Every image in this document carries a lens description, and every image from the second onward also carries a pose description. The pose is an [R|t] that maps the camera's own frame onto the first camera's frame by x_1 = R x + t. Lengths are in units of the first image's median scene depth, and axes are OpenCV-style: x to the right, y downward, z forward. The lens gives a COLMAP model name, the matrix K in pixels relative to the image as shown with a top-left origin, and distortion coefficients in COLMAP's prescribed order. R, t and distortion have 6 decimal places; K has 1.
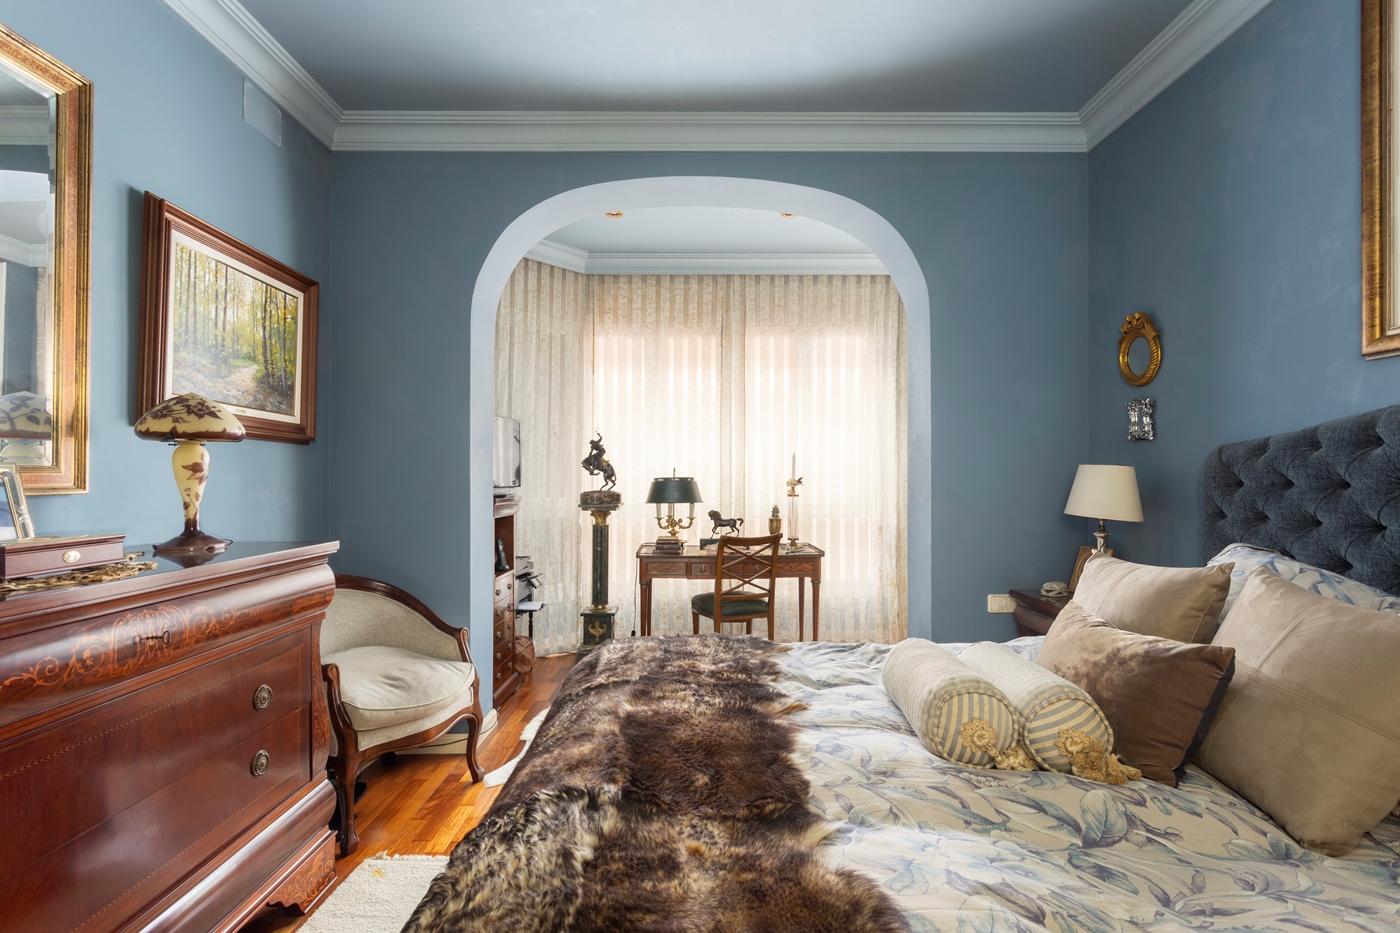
lens RADIAL K [[673.9, 0, 709.4], [0, 673.9, 475.7], [0, 0, 1]] dist [0.001125, 0.000871]
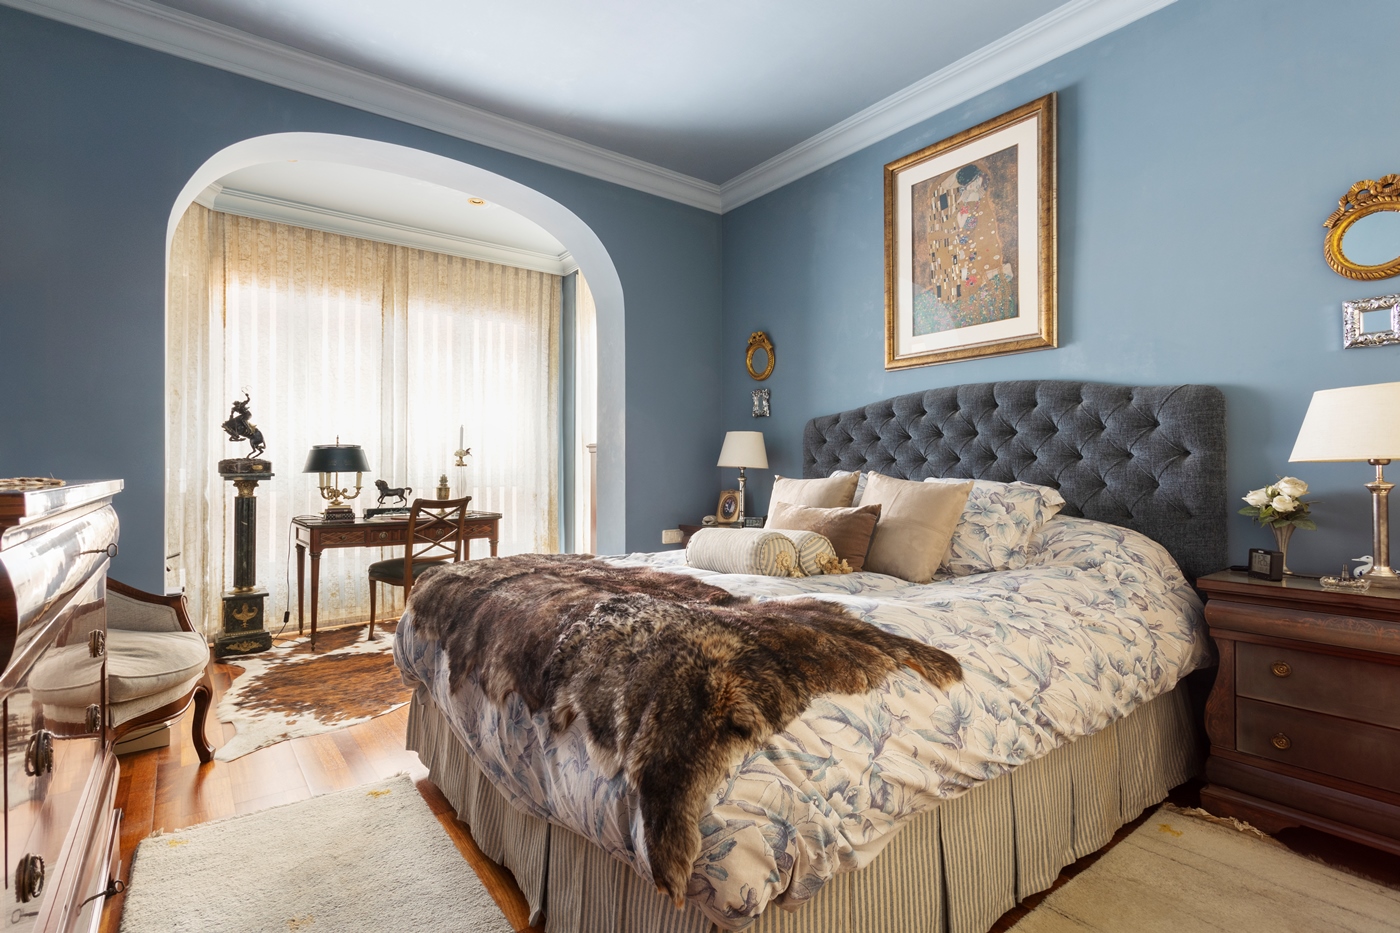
lens RADIAL K [[666.5, 0, 700.0], [0, 666.5, 466.5], [0, 0, 1]] dist [0.001894, 0.000507]
pose [[0.805096, 0.000918, 0.593144, -0.200202], [0.001247, 0.999994, -0.003240, 0.036136], [-0.593143, 0.003349, 0.805090, -0.066403]]
